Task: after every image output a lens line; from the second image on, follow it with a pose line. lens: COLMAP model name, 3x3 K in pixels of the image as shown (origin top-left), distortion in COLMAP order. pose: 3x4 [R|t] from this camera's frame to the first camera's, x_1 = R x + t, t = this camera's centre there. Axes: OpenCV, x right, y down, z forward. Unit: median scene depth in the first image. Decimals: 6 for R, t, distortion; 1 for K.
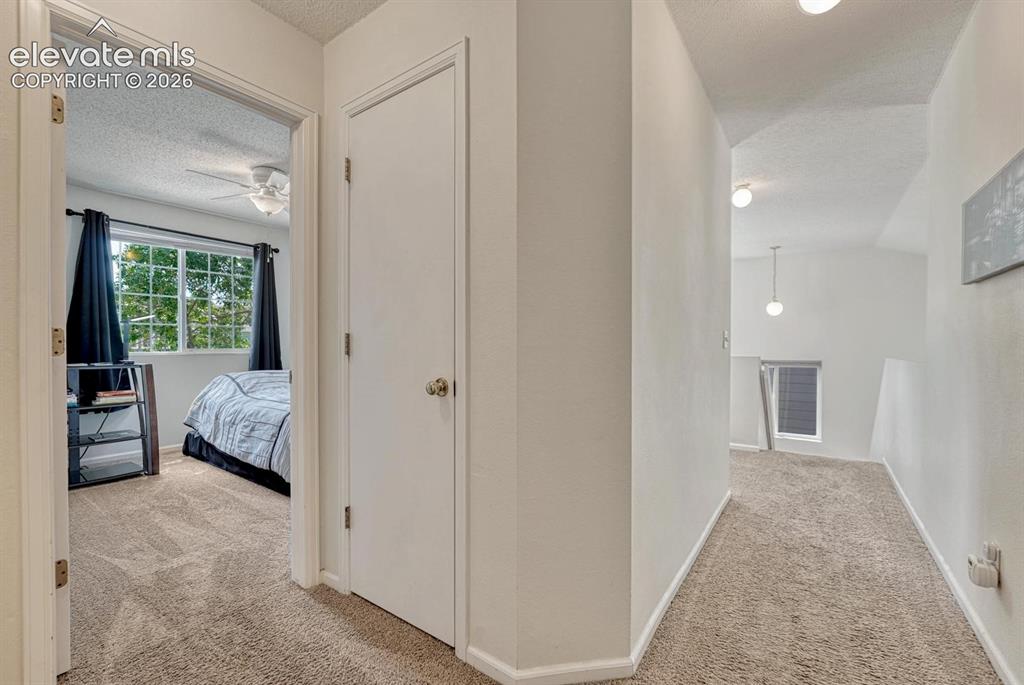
lens RADIAL K [[425.1, 0, 516.3], [0, 425.1, 353.0], [0, 0, 1]] dist [-0.017120, -0.000272]
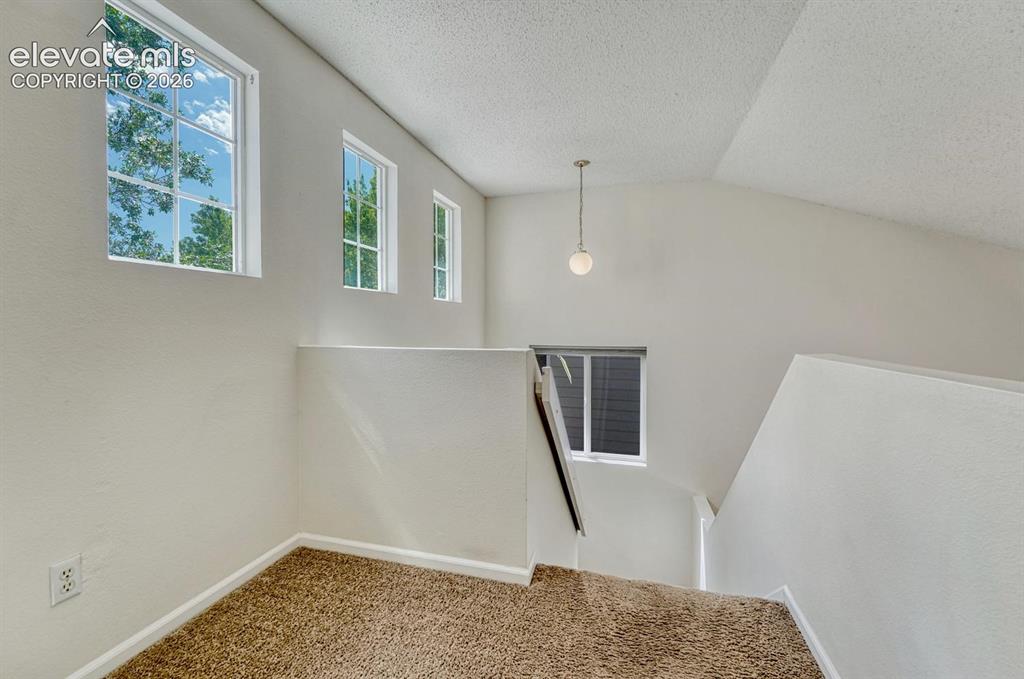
lens RADIAL K [[416.6, 0, 512.0], [0, 416.6, 339.5], [0, 0, 1]] dist [-0.001847, 0.000628]
pose [[0.945551, -0.012445, 0.325236, 0.317245], [0.007609, 0.999841, 0.016138, -0.005532], [-0.325385, -0.012784, 0.945495, 0.457133]]
